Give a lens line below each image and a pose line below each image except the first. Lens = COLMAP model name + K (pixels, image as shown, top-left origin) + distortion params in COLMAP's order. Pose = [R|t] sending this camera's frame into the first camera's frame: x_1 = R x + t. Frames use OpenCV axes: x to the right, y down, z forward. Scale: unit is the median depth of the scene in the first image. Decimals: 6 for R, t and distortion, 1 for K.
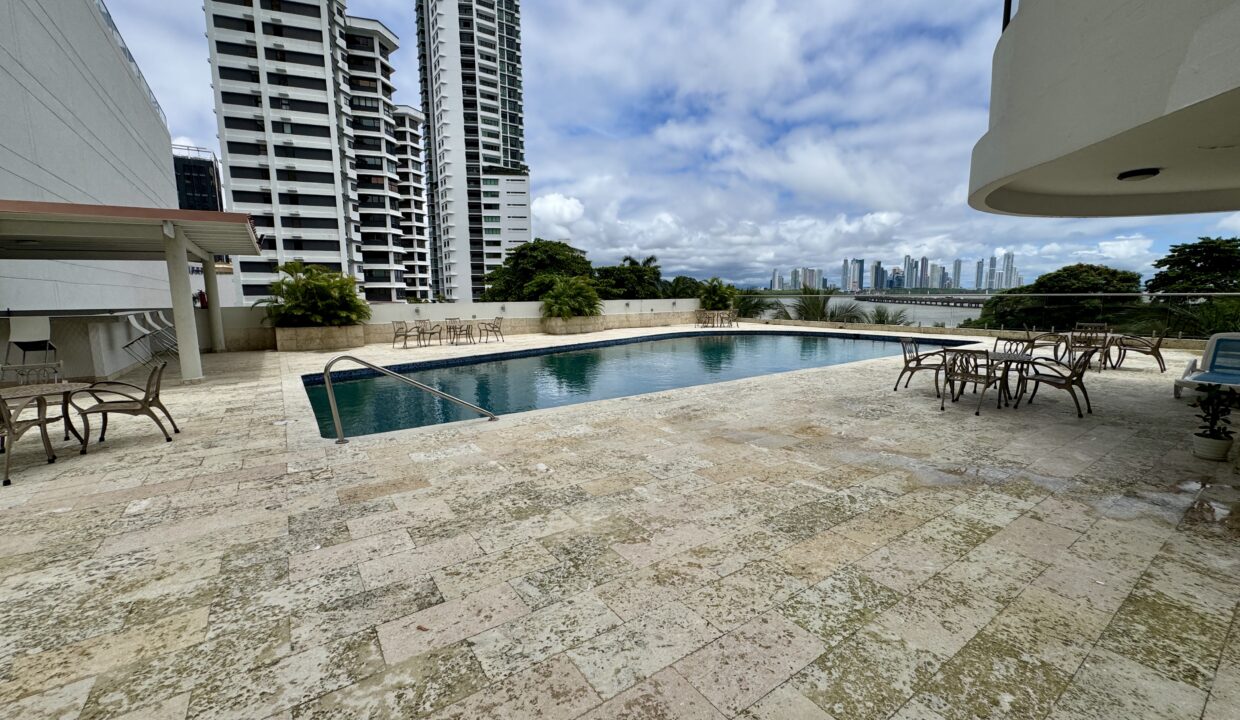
lens RADIAL K [[492.4, 0, 617.7], [0, 492.4, 363.5], [0, 0, 1]] dist [-0.001058, -0.000207]
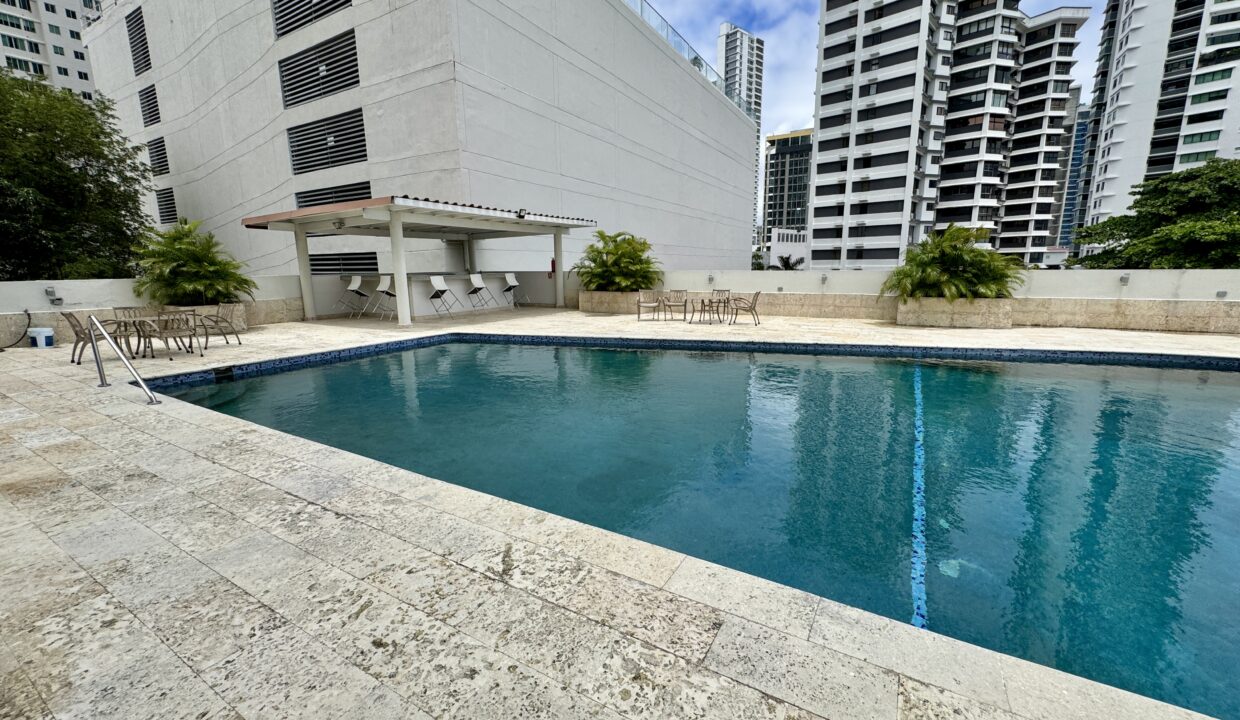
lens RADIAL K [[492.4, 0, 618.4], [0, 492.4, 358.3], [0, 0, 1]] dist [-0.001058, -0.000207]
pose [[0.423915, 0.176323, -0.888373, 0.074687], [-0.121565, 0.983068, 0.137110, -0.016088], [0.897507, 0.049873, 0.438172, 0.113797]]
